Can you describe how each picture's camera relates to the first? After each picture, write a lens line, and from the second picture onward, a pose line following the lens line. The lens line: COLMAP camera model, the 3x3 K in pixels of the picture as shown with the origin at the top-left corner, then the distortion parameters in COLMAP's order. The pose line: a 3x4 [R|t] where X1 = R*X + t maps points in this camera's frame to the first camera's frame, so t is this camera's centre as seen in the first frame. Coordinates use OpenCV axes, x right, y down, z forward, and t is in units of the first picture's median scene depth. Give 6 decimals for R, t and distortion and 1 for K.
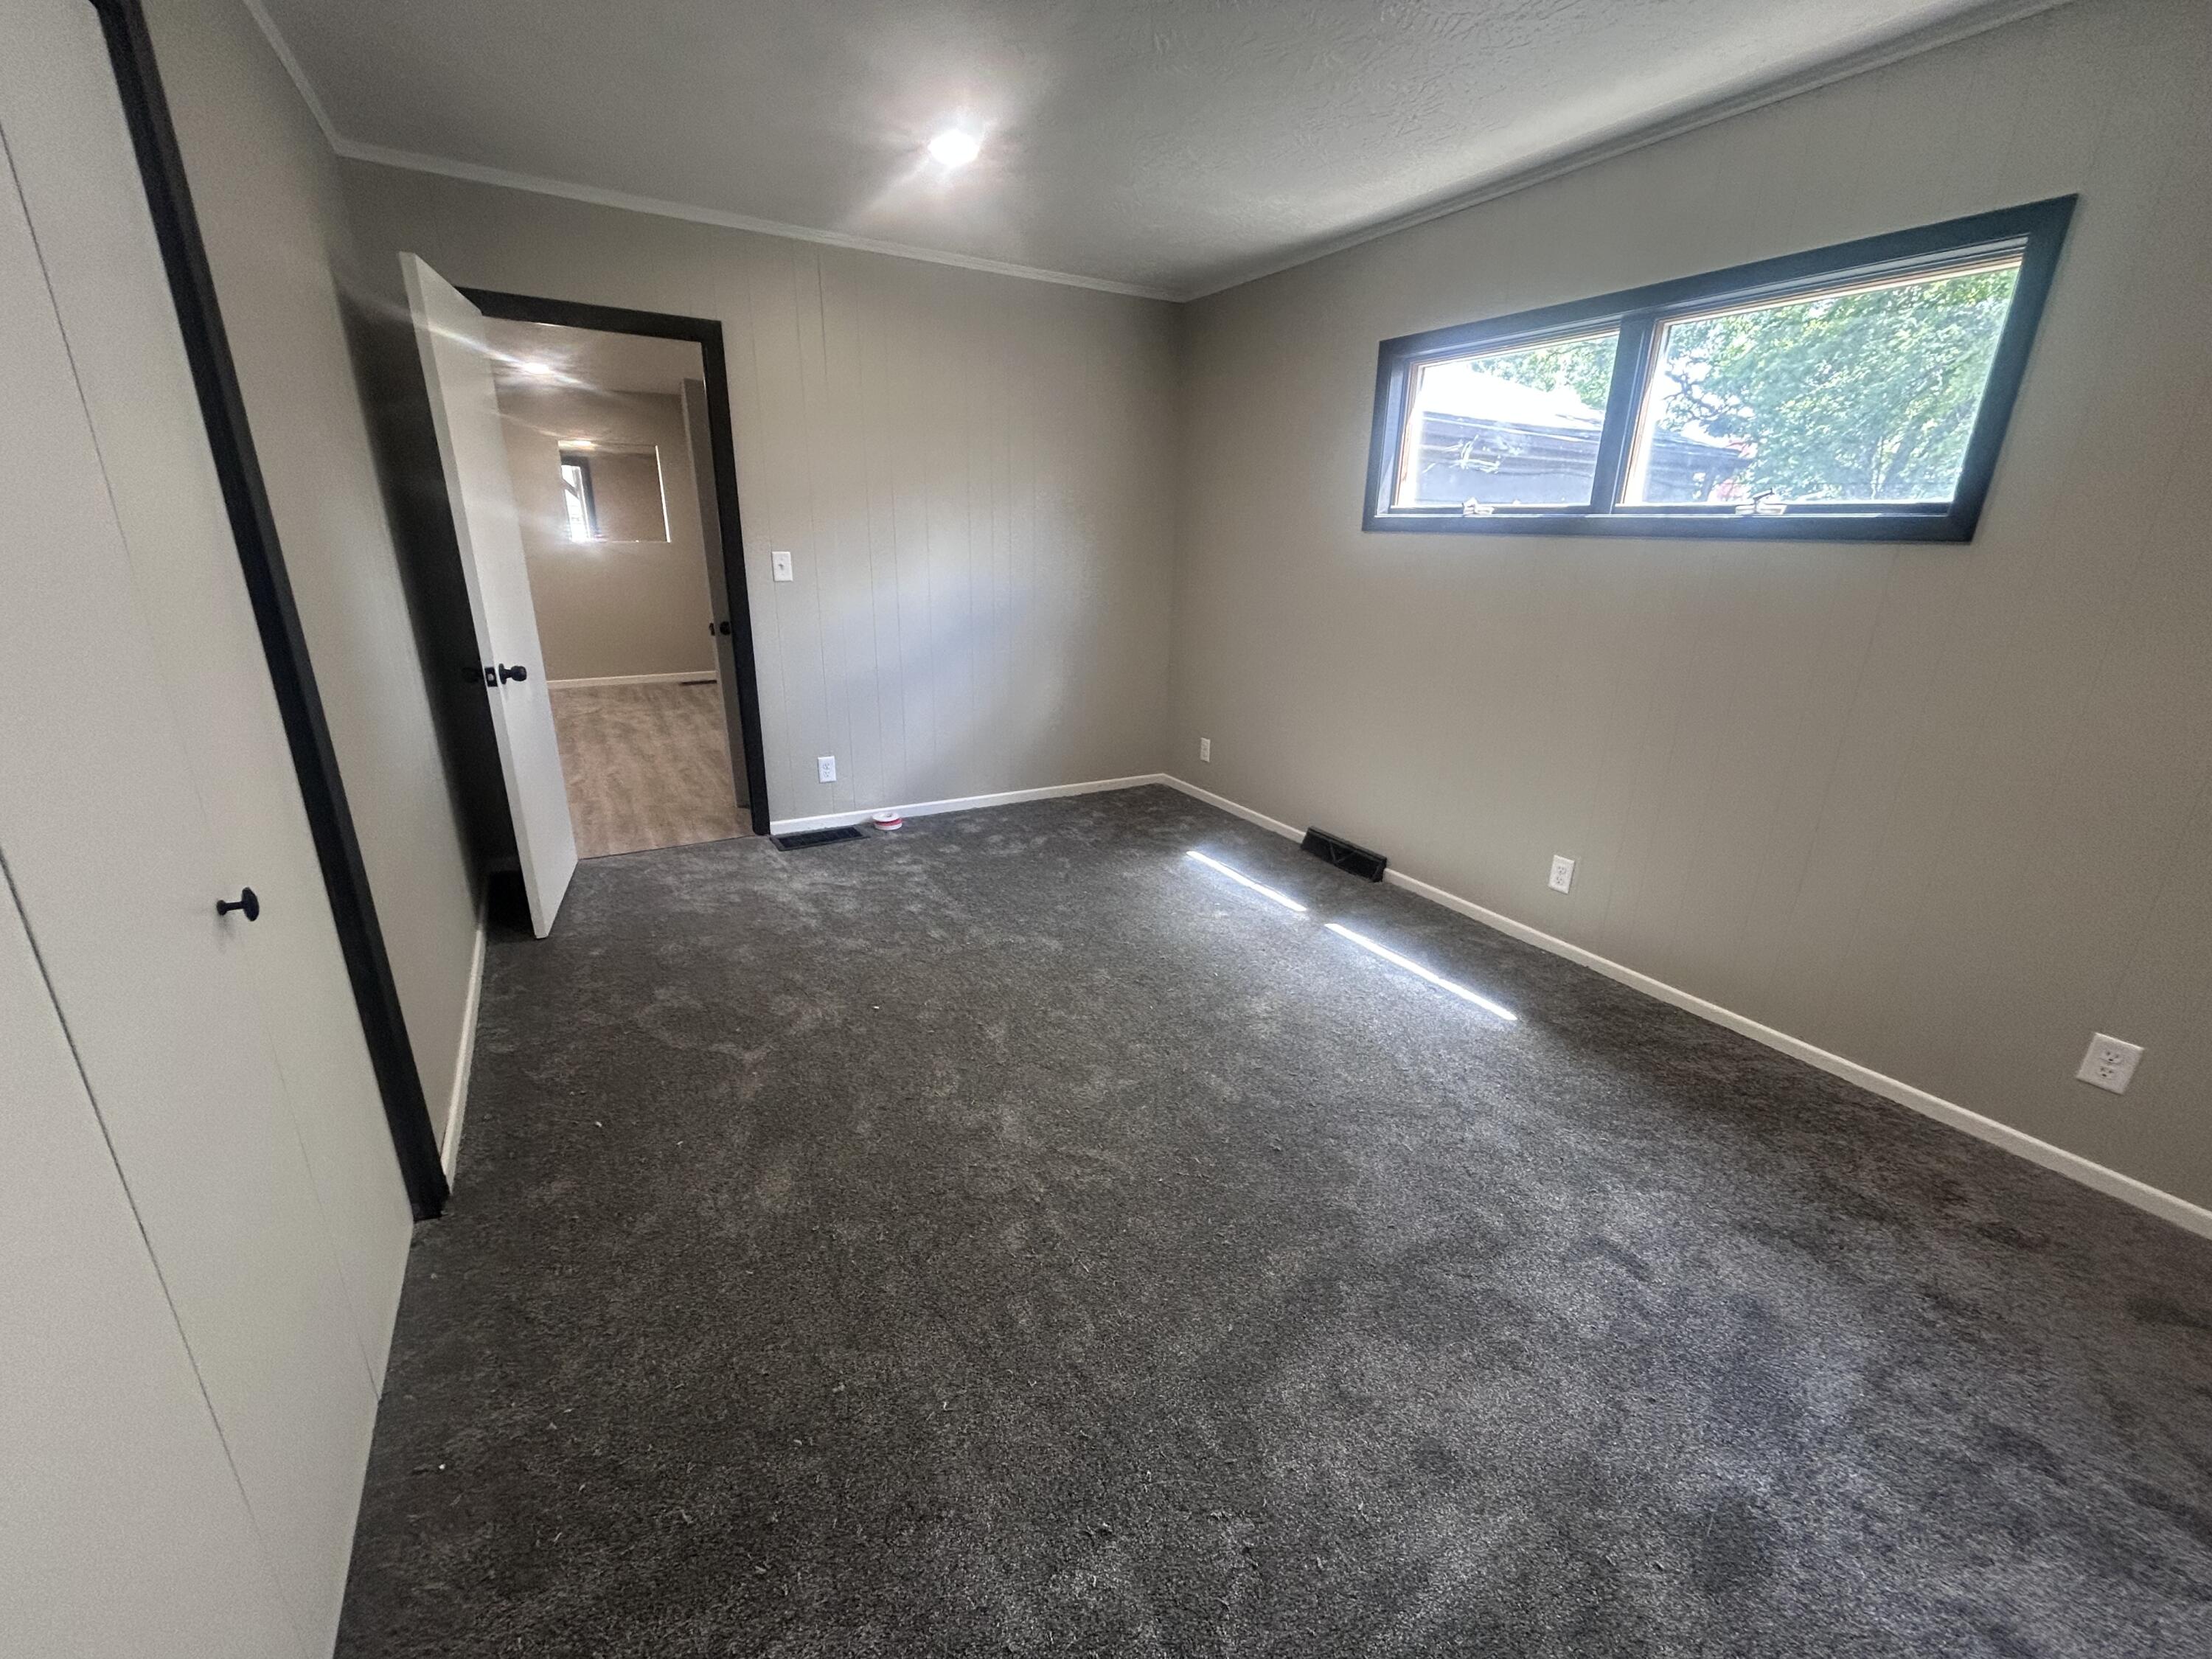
lens RADIAL K [[901.3, 0, 1108.2], [0, 901.3, 829.7], [0, 0, 1]] dist [-0.003585, 0.000988]
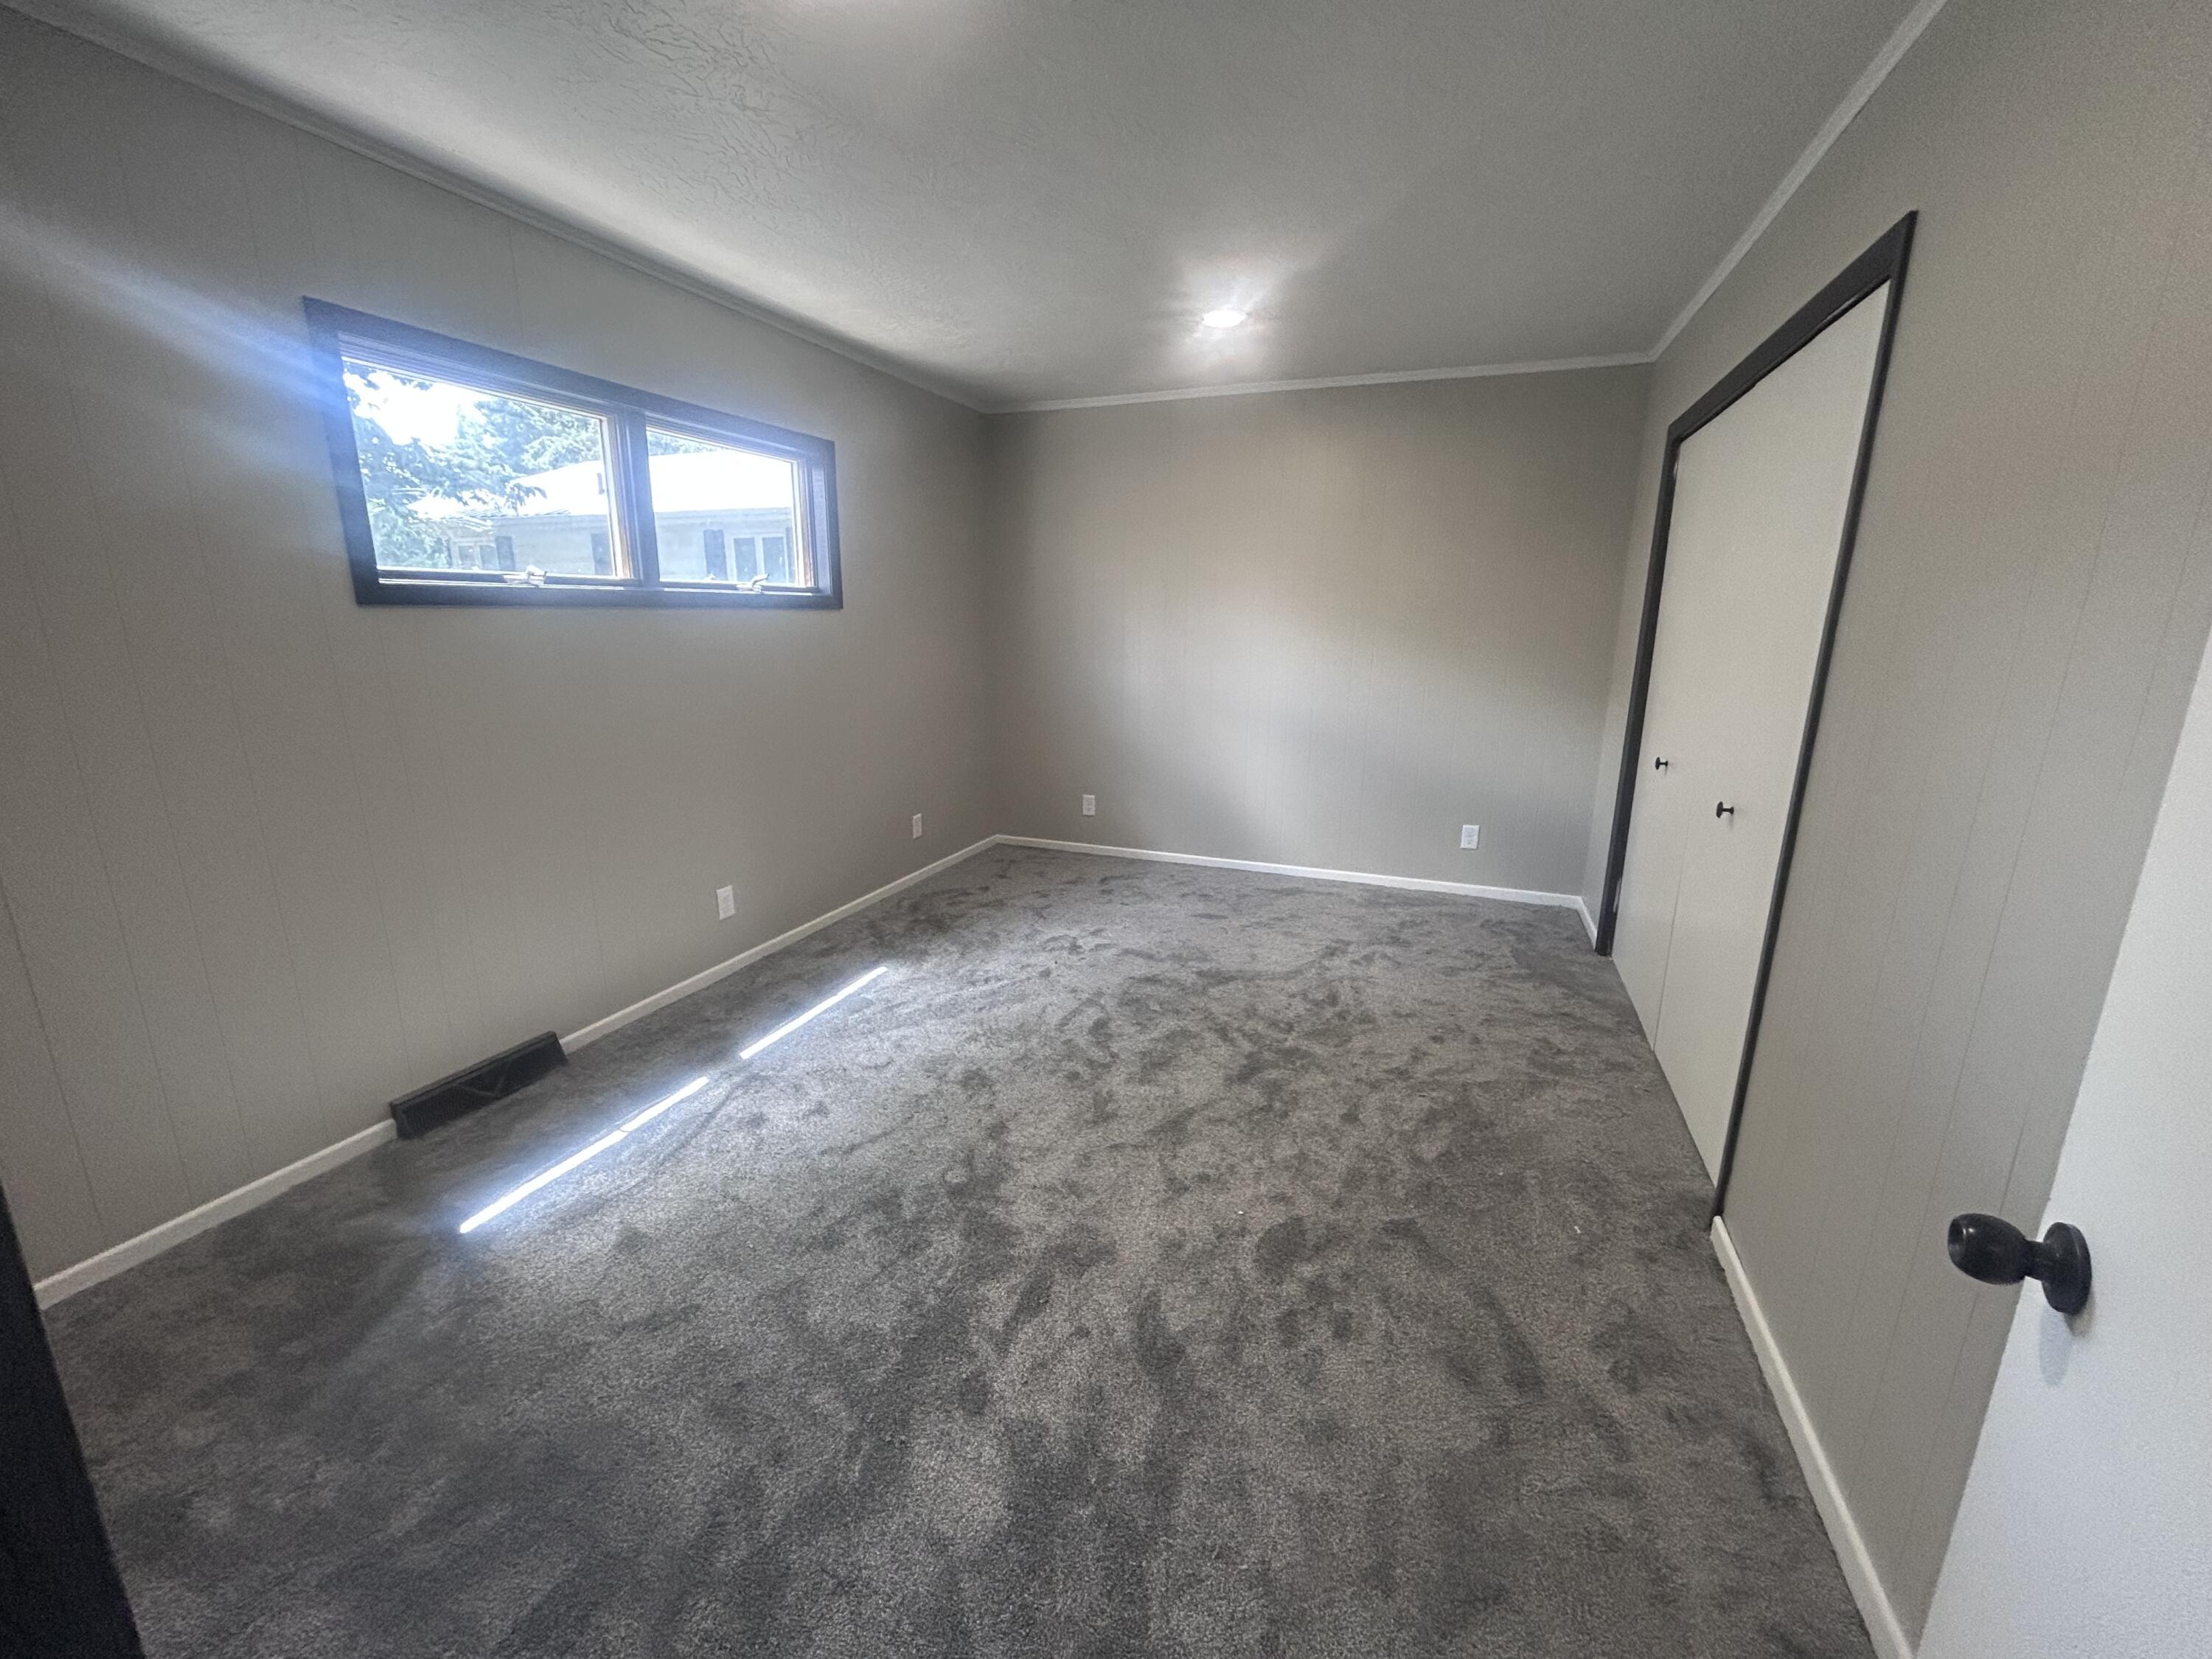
lens RADIAL K [[901.3, 0, 1107.2], [0, 901.3, 823.9], [0, 0, 1]] dist [-0.003585, 0.000988]
pose [[-0.624790, -0.204164, 0.753628, -0.654280], [0.227022, 0.876006, 0.425528, -0.429015], [-0.747060, 0.436956, -0.500970, 1.231793]]
